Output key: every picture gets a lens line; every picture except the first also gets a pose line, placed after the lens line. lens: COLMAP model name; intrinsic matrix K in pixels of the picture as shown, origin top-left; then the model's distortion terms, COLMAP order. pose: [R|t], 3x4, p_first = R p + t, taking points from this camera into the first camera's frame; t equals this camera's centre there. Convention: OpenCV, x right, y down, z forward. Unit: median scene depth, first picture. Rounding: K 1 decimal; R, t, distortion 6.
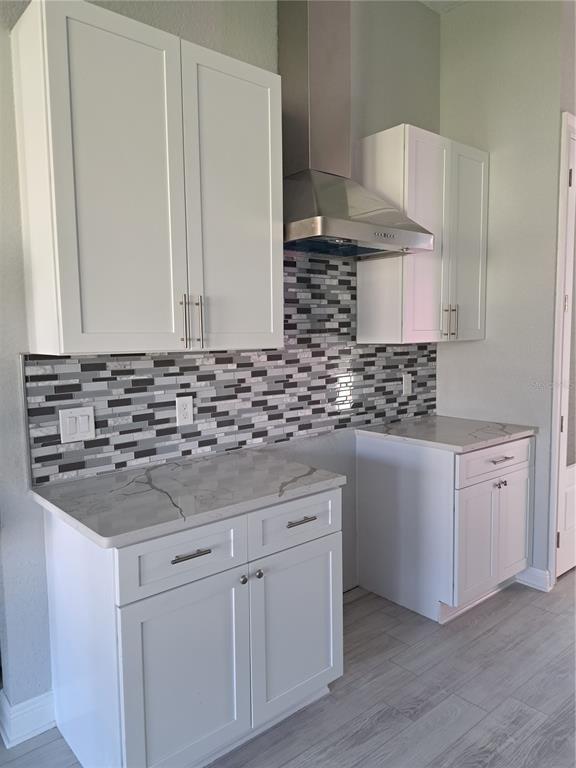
lens RADIAL K [[550.4, 0, 262.7], [0, 550.4, 385.3], [0, 0, 1]] dist [0.067432, -0.086076]
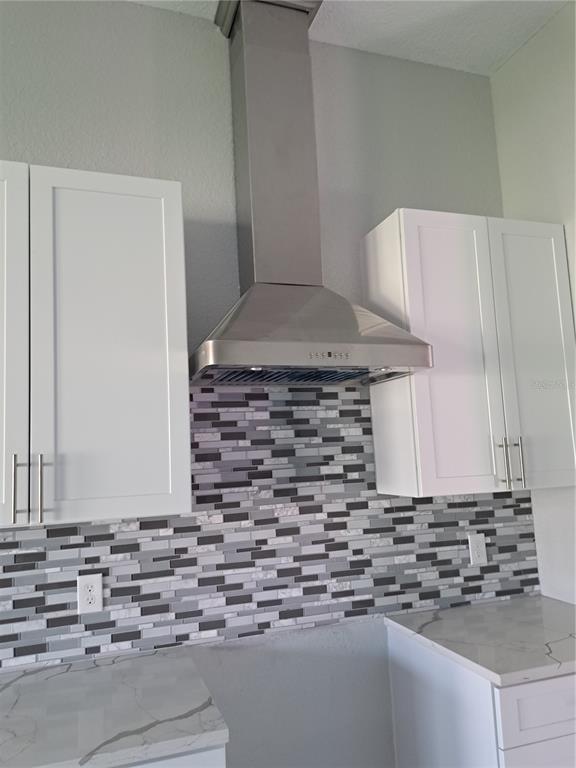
lens RADIAL K [[550.4, 0, 273.6], [0, 550.4, 392.0], [0, 0, 1]] dist [0.067432, -0.086076]
pose [[0.930851, -0.067593, -0.359093, 0.336550], [-0.004992, 0.980298, -0.197462, -0.066167], [0.365366, 0.185601, 0.912173, 0.268546]]
